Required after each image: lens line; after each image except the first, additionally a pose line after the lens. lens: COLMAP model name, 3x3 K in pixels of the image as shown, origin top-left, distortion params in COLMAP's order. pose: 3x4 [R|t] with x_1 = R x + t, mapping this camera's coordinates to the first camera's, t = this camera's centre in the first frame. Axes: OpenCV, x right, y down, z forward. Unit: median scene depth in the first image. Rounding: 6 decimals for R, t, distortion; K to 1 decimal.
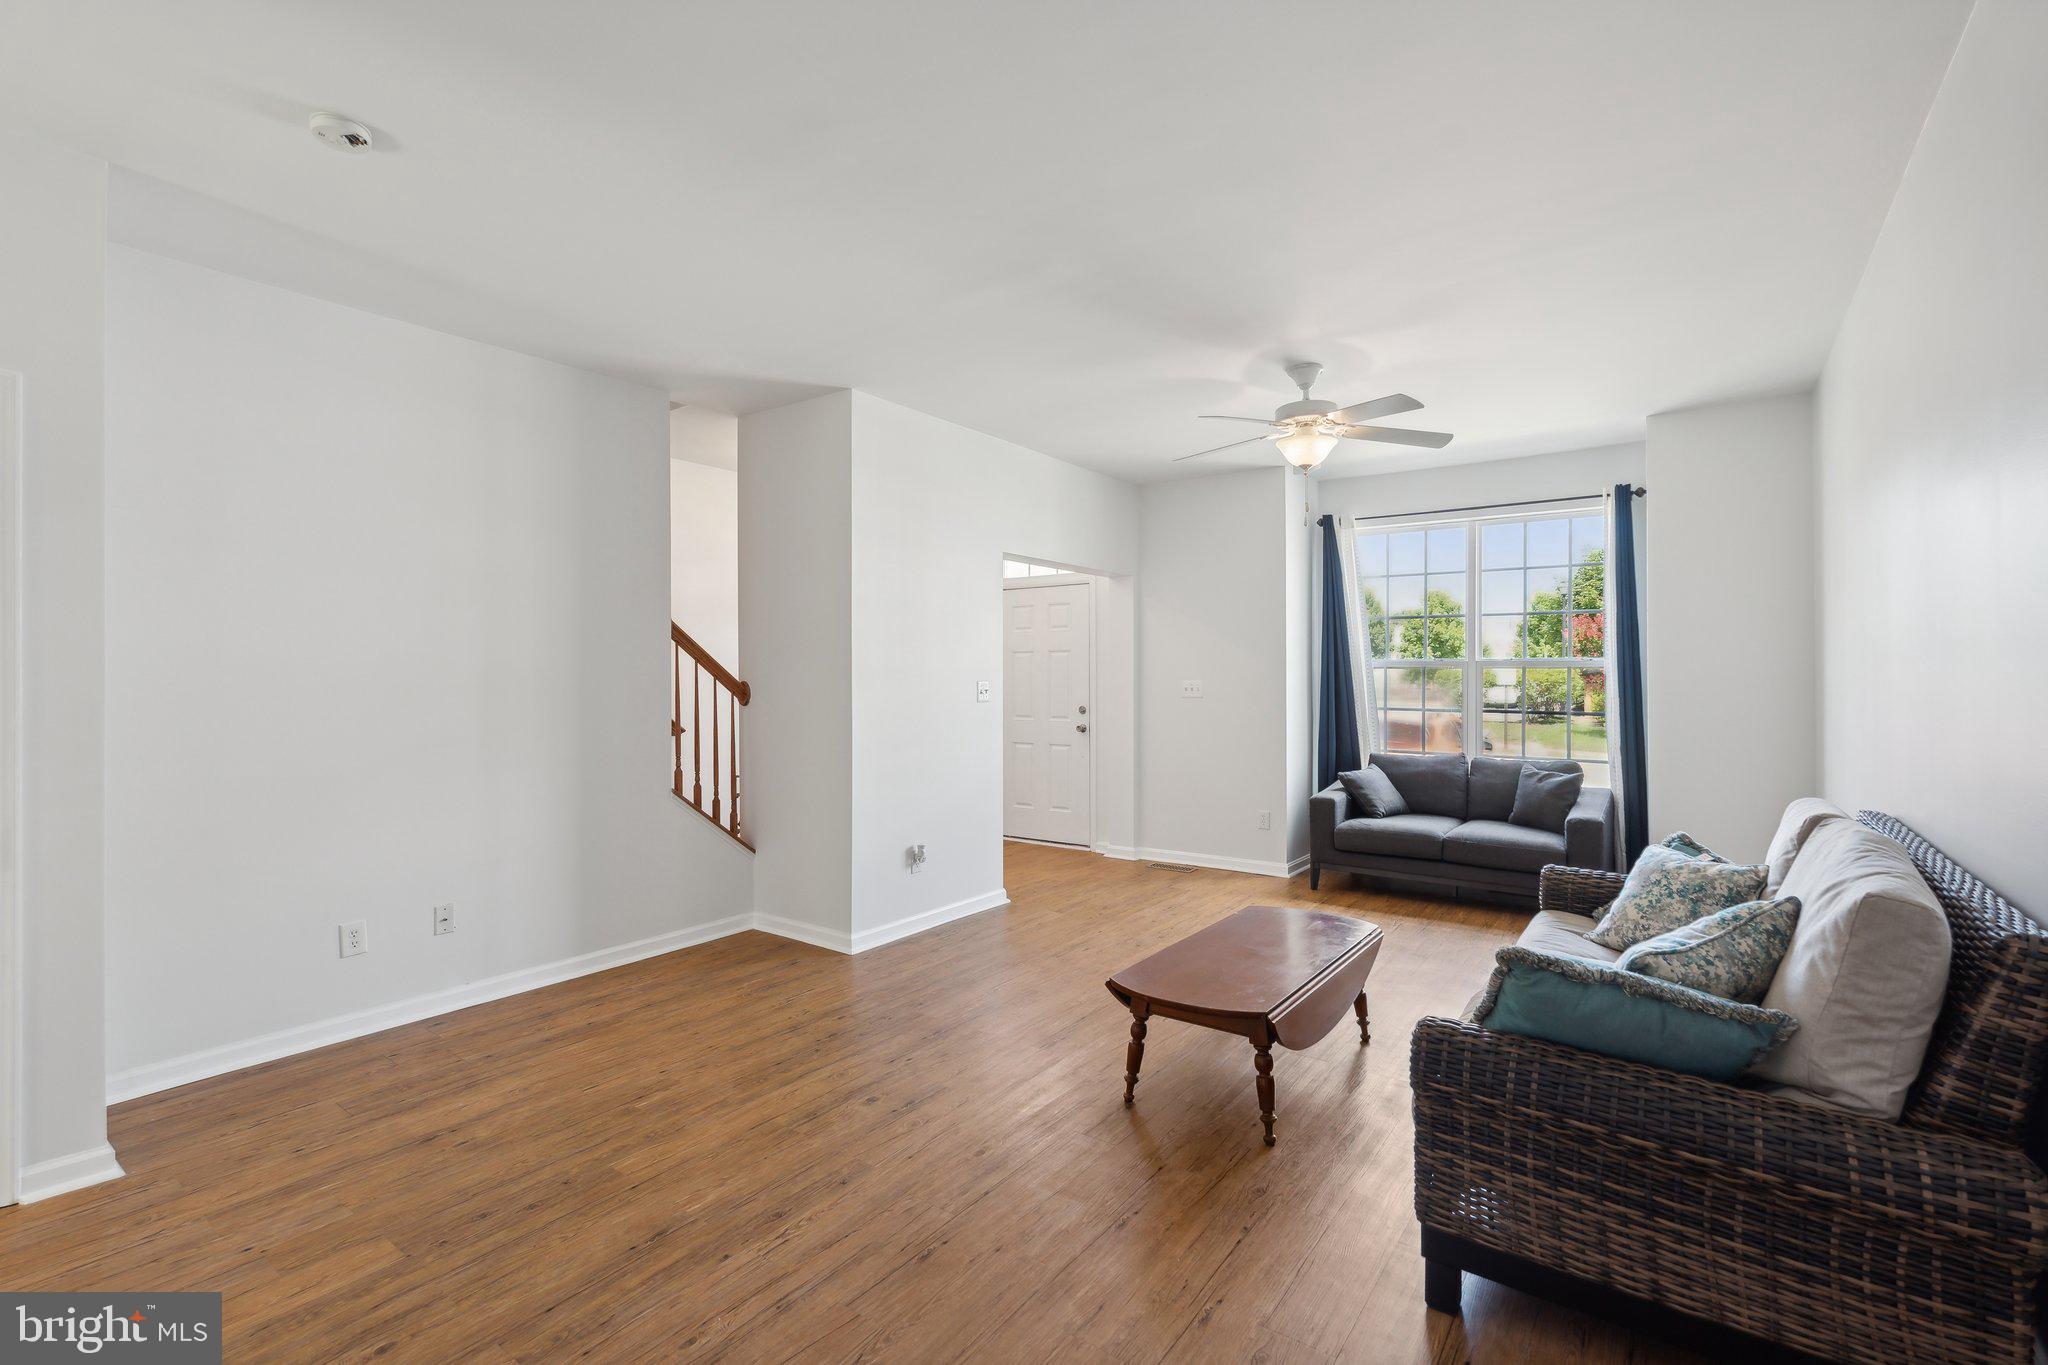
lens RADIAL K [[922.4, 0, 1029.3], [0, 922.4, 667.2], [0, 0, 1]] dist [-0.000135, 0.000094]
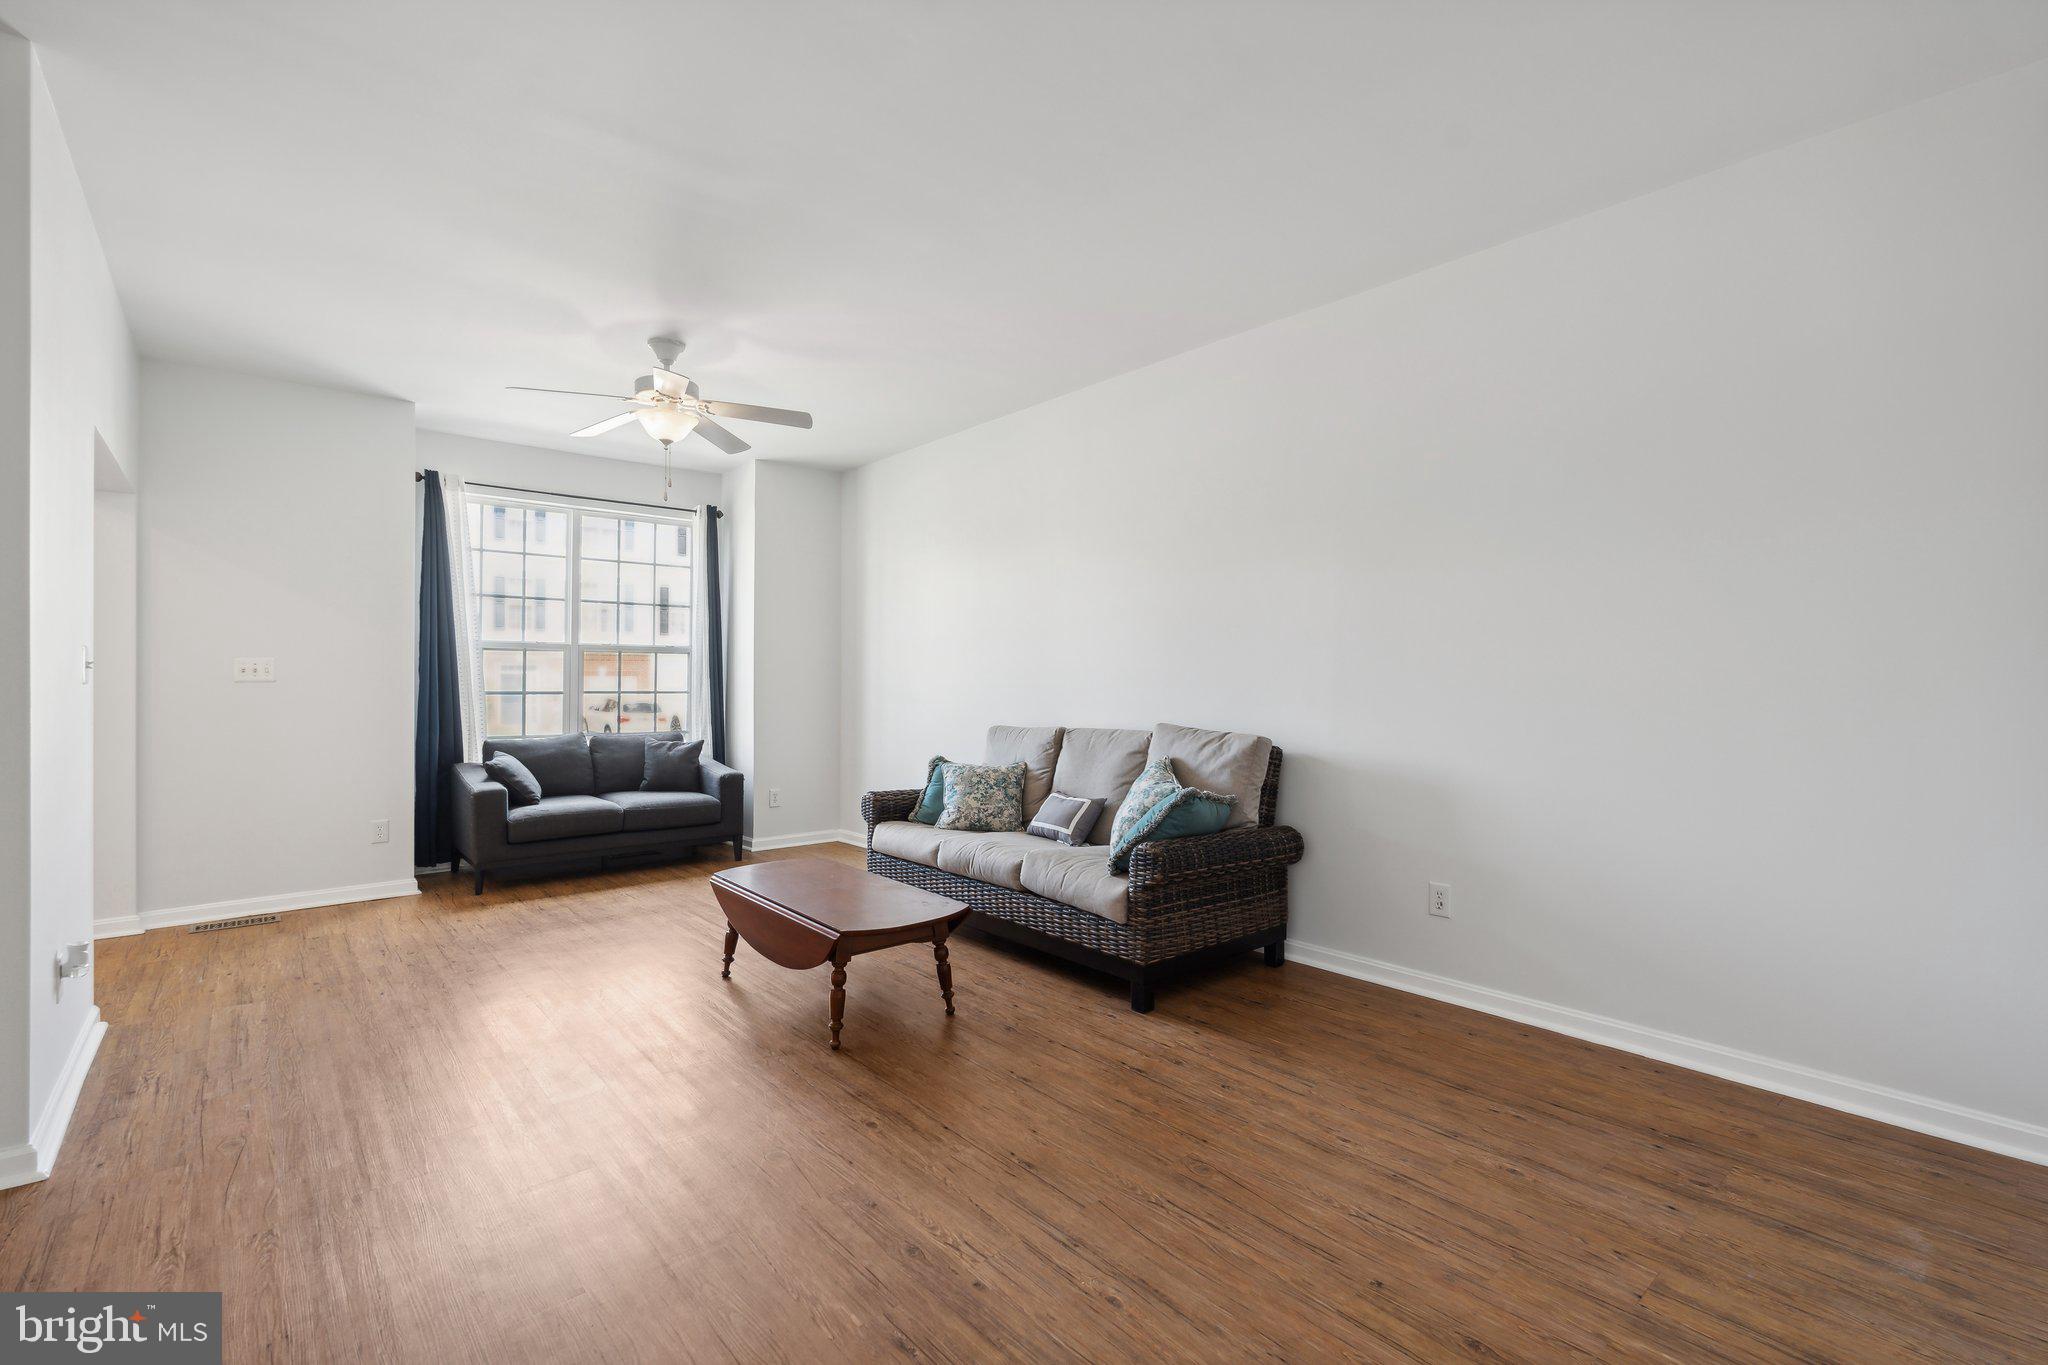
lens RADIAL K [[908.9, 0, 1037.6], [0, 908.9, 680.2], [0, 0, 1]] dist [-0.000287, 0.000263]
pose [[0.224450, -0.002448, 0.974483, -0.614112], [-0.009650, 0.999942, 0.004735, 0.036279], [-0.974438, -0.010466, 0.224413, 0.406665]]
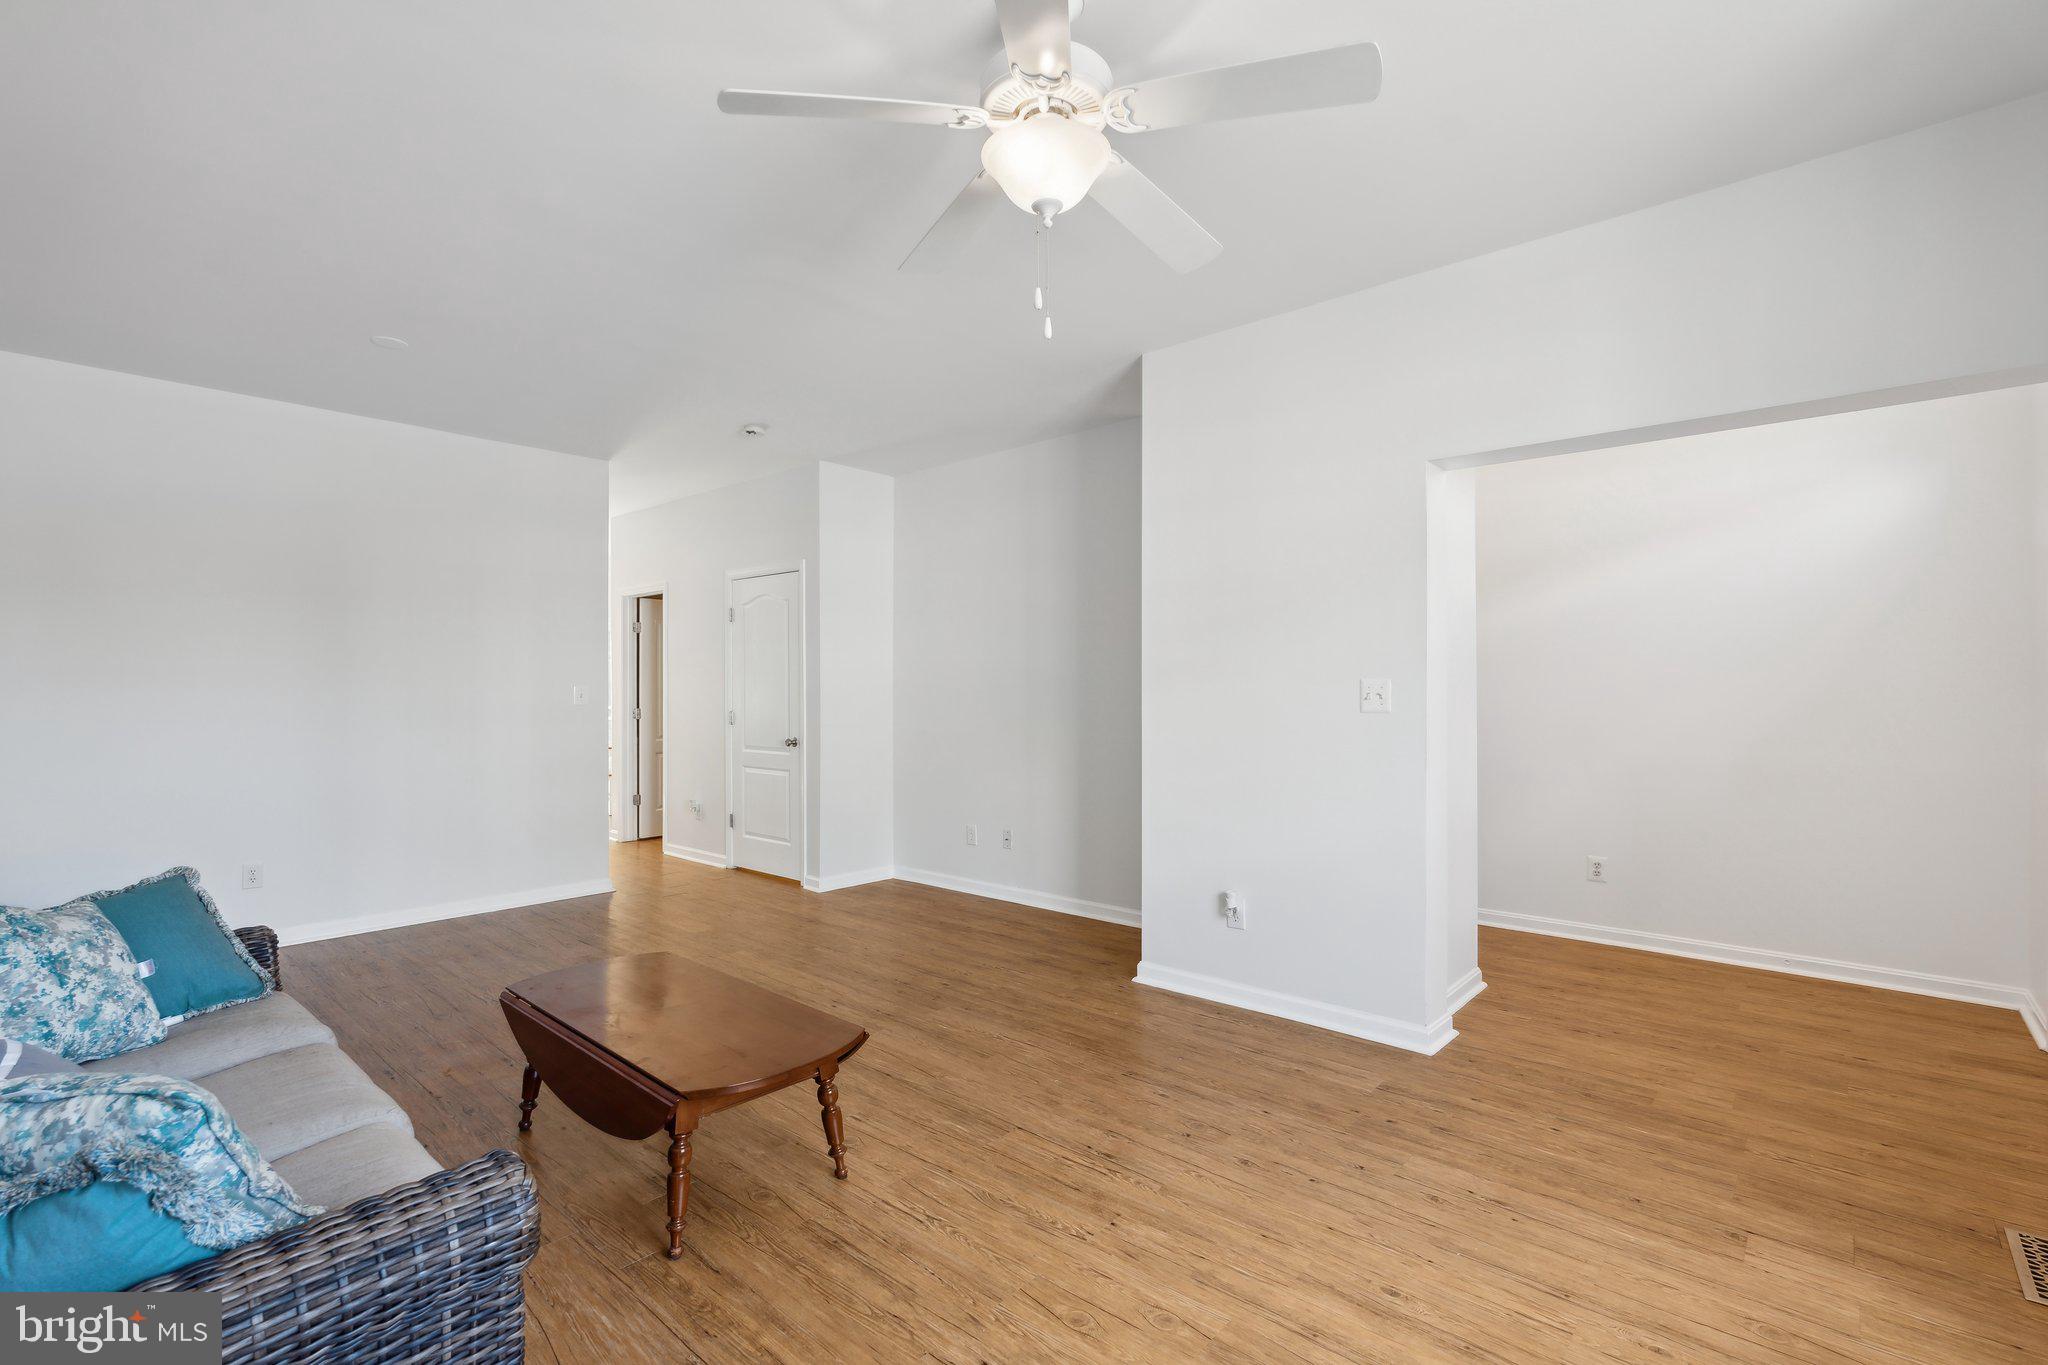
lens RADIAL K [[922.4, 0, 1029.3], [0, 922.4, 667.2], [0, 0, 1]] dist [-0.000135, 0.000094]
pose [[-0.102312, -0.023580, -0.994473, 0.813598], [0.010747, 0.999634, -0.024808, 0.026517], [0.994694, -0.013226, -0.102021, 1.109557]]
